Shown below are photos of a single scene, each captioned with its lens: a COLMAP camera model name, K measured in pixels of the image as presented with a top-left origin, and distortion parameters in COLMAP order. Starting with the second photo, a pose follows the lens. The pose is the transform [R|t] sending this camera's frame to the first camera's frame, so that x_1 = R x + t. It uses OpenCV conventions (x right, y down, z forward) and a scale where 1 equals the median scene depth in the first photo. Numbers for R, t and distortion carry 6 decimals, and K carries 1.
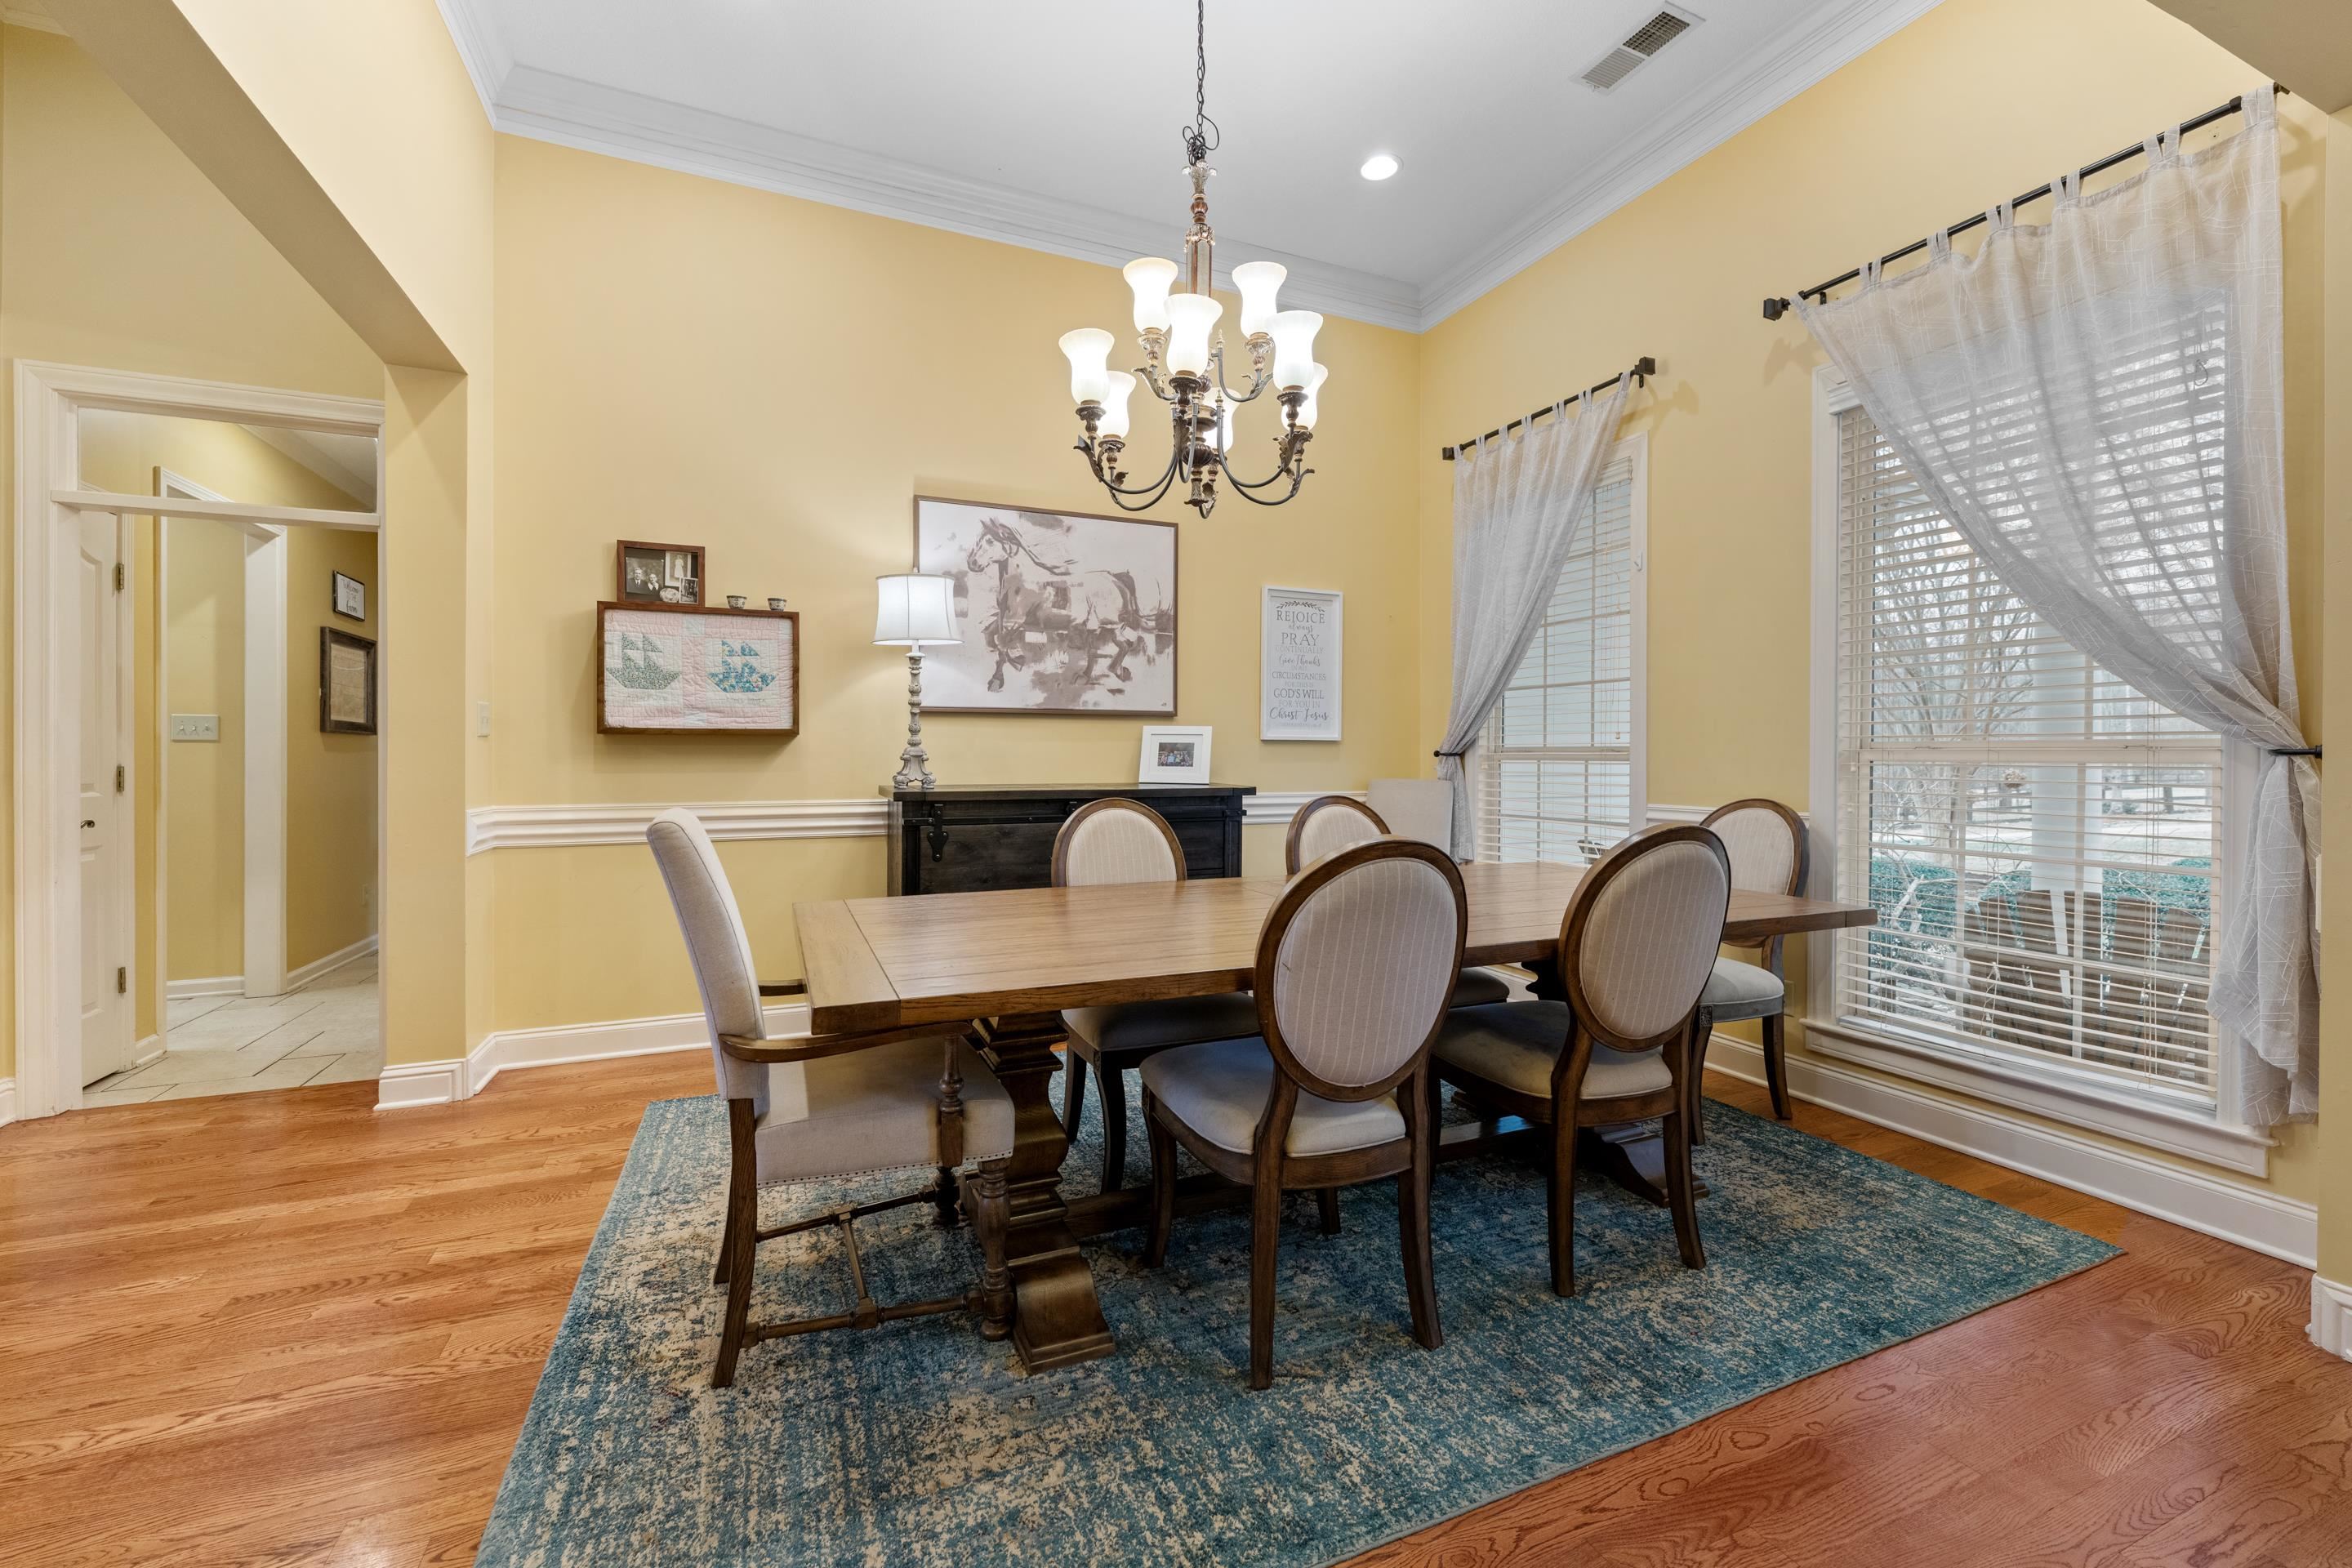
lens RADIAL K [[947.3, 0, 1175.2], [0, 947.3, 762.4], [0, 0, 1]] dist [-0.002348, 0.000164]
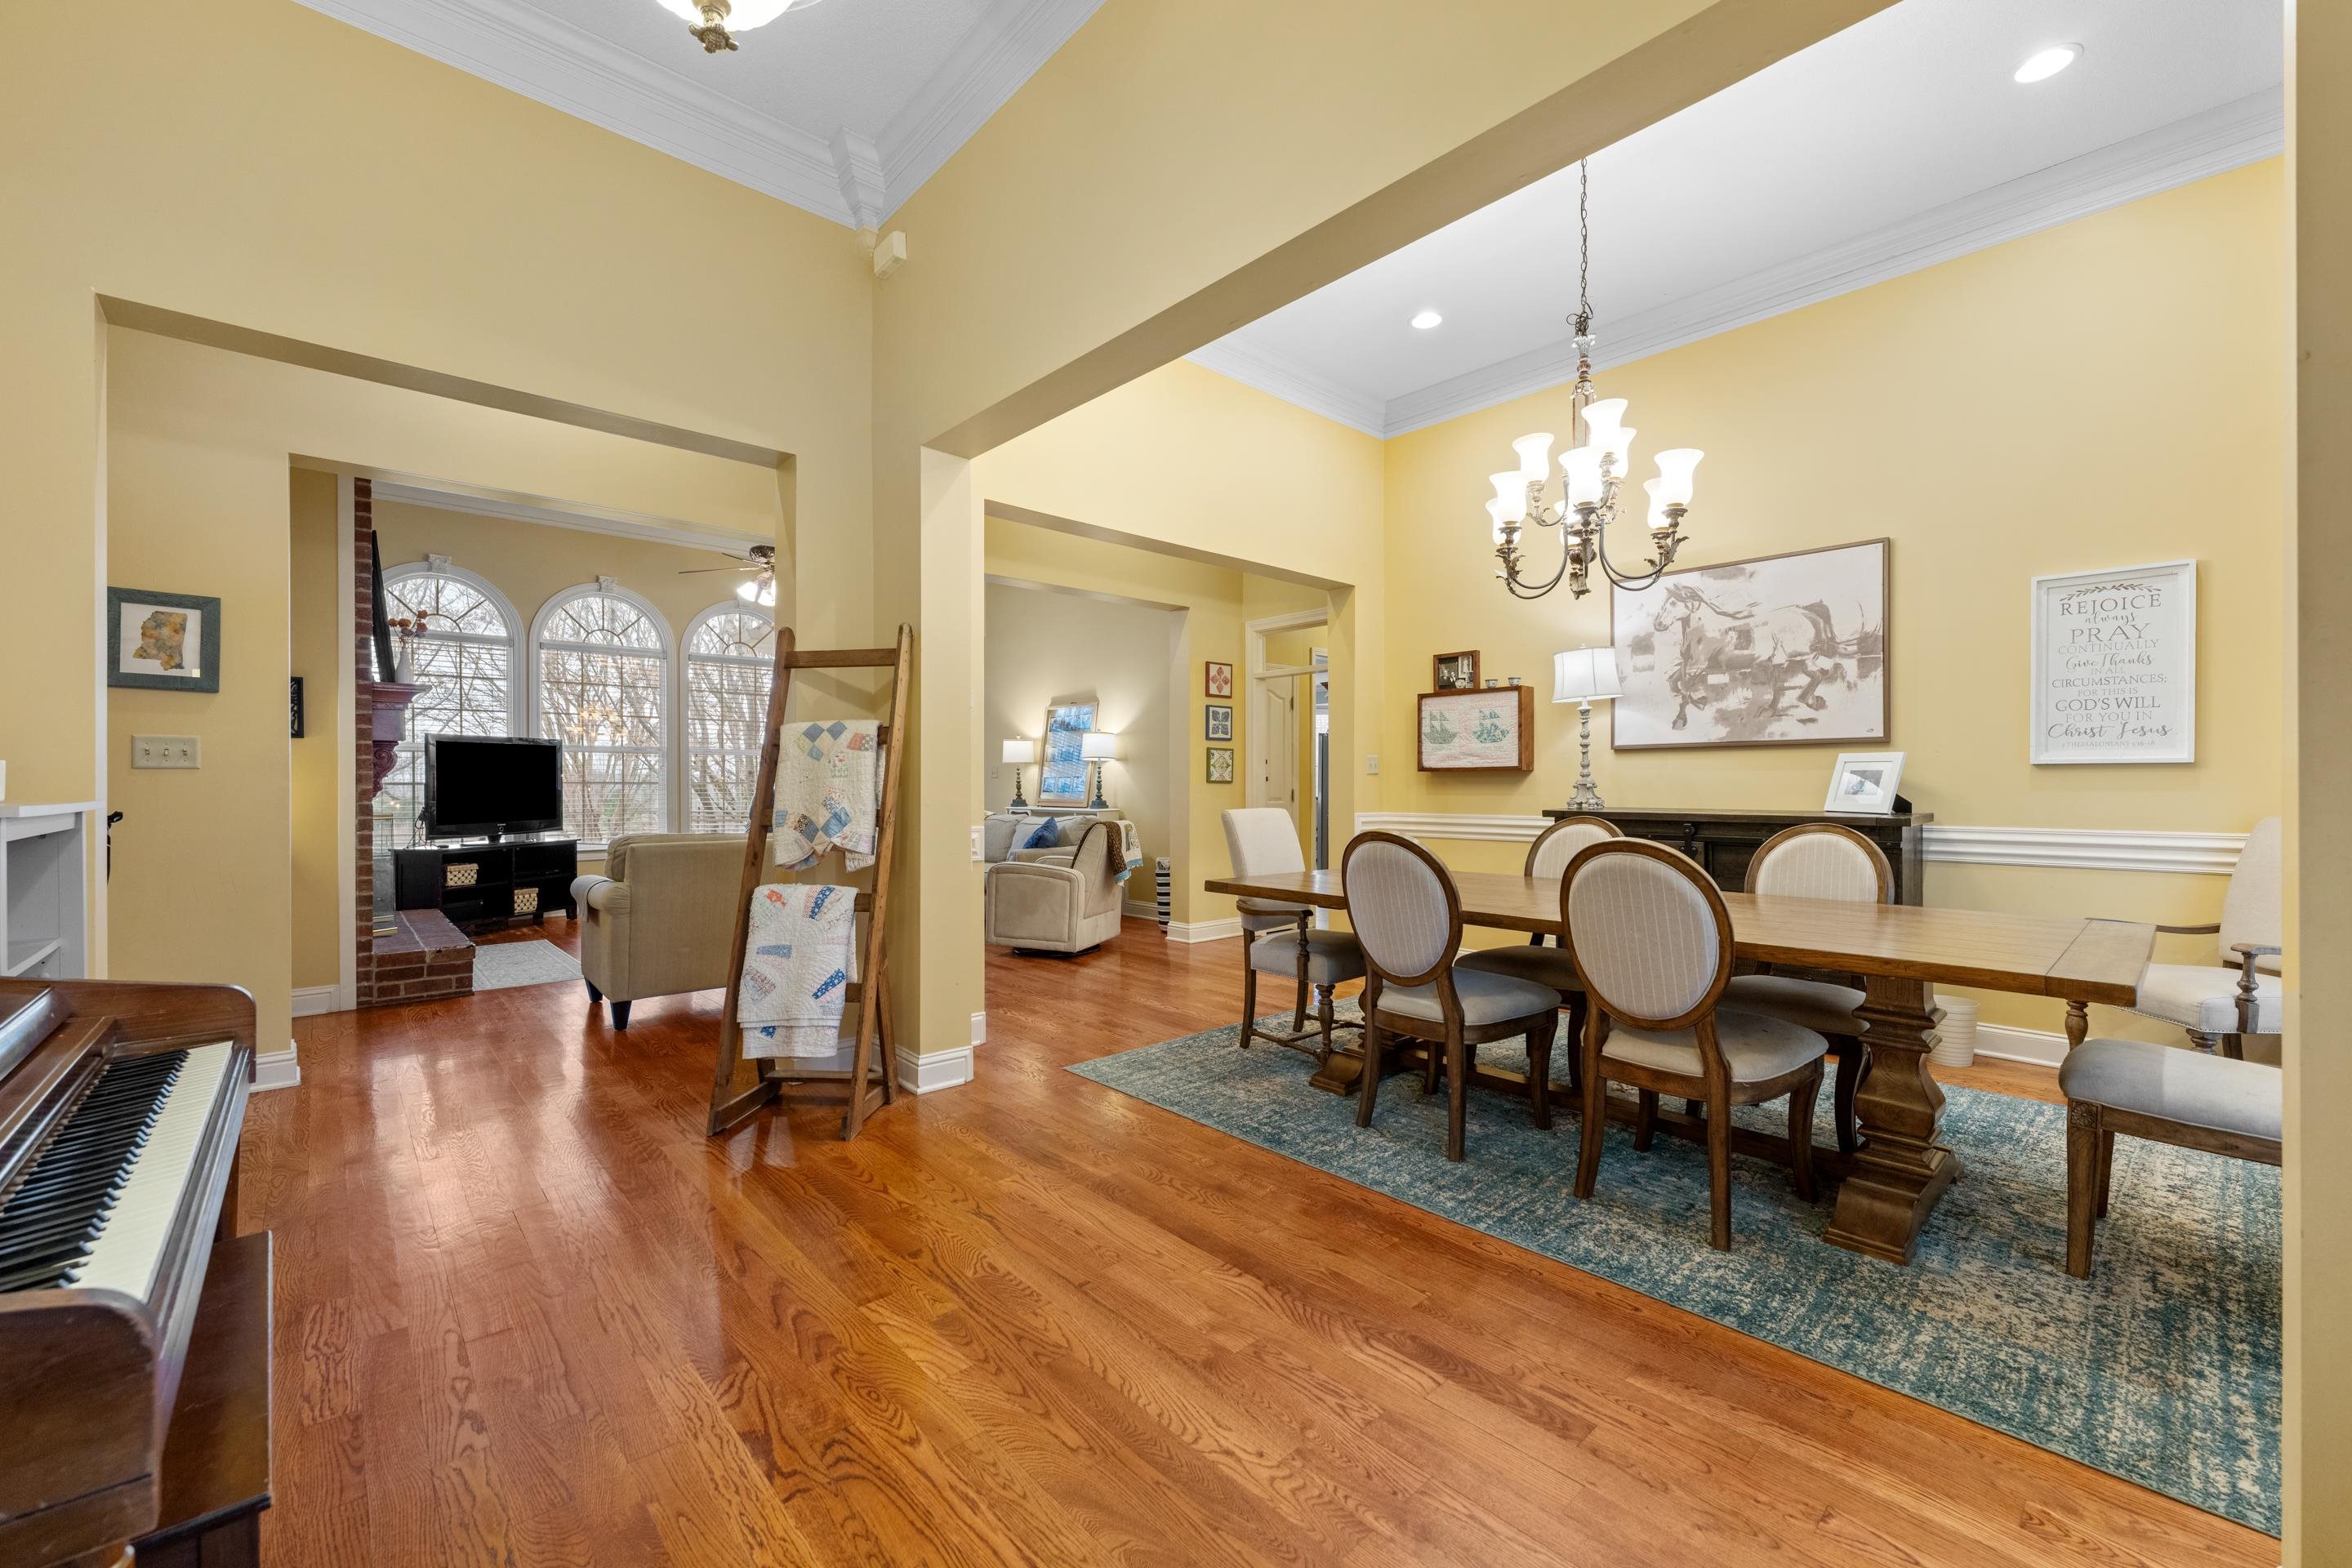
lens RADIAL K [[947.3, 0, 1165.2], [0, 947.3, 790.7], [0, 0, 1]] dist [-0.002348, 0.000164]
pose [[0.314060, 0.003081, -0.949398, 0.728078], [-0.007750, 0.999970, 0.000682, 0.005361], [0.949372, 0.007143, 0.314074, 0.025227]]
